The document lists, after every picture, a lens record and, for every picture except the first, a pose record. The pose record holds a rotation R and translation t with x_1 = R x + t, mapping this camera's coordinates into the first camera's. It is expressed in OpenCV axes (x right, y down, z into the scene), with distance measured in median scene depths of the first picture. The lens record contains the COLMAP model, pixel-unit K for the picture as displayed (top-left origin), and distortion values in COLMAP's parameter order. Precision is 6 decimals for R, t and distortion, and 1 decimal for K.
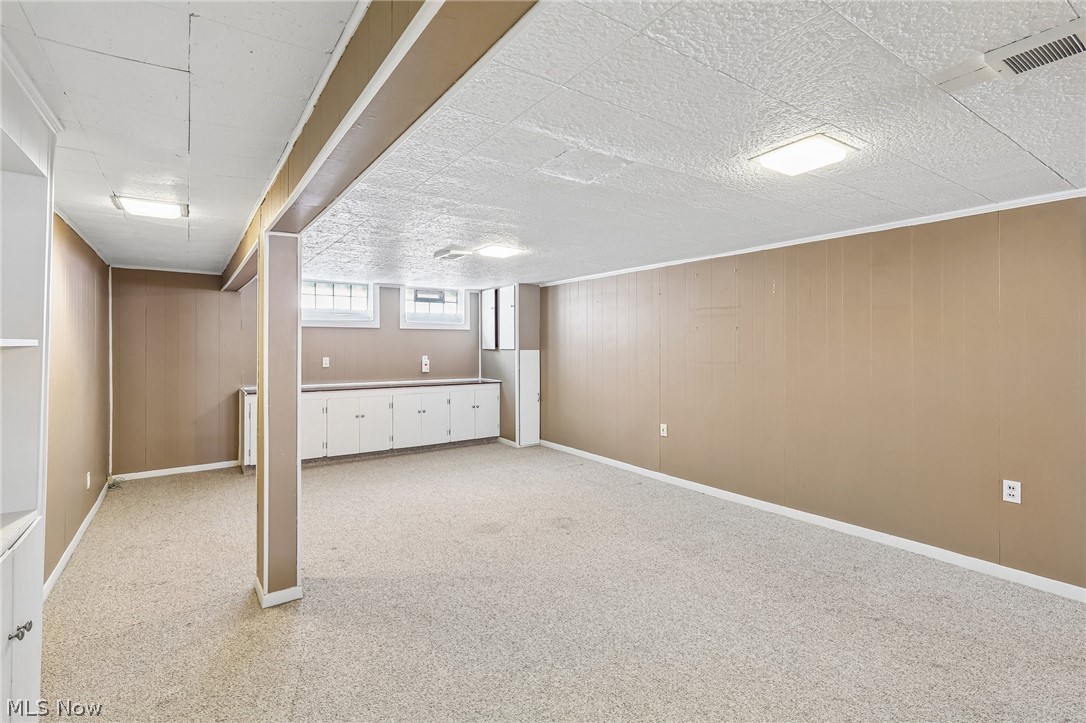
lens RADIAL K [[514.4, 0, 543.9], [0, 514.4, 345.8], [0, 0, 1]] dist [0.000137, 0.000079]
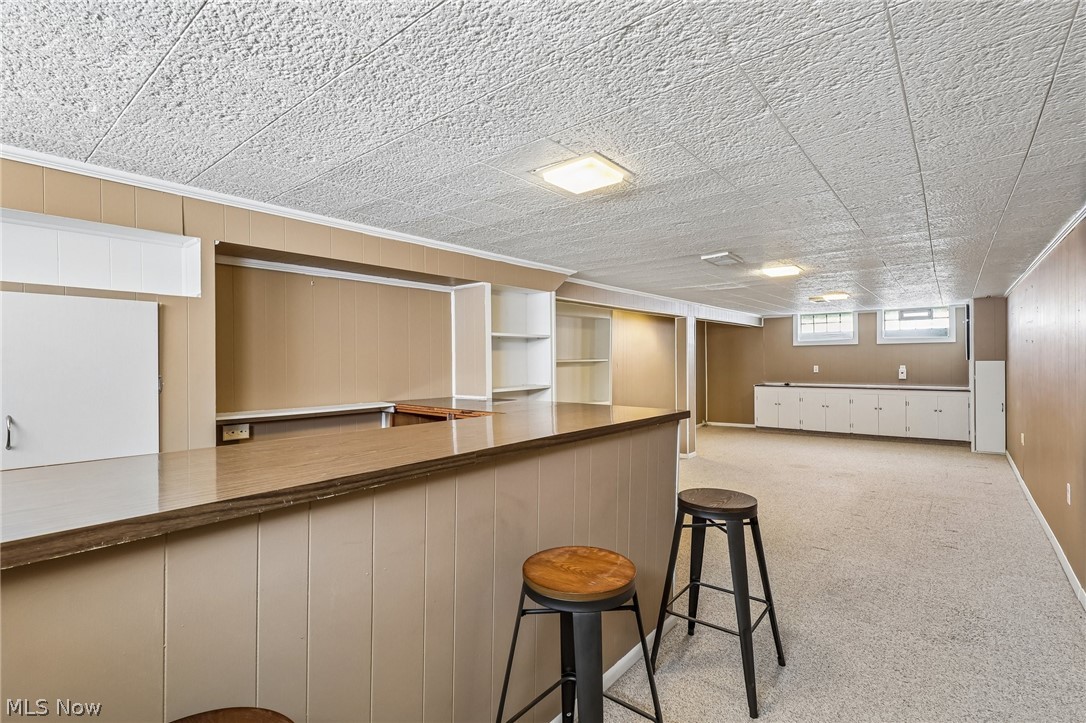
lens RADIAL K [[507.0, 0, 542.6], [0, 507.0, 364.9], [0, 0, 1]] dist [-0.000888, 0.000100]
pose [[0.269248, 0.006101, -0.963051, 0.699779], [0.008400, 0.999927, 0.008683, 0.000529], [0.963034, -0.010428, 0.269177, -0.134030]]
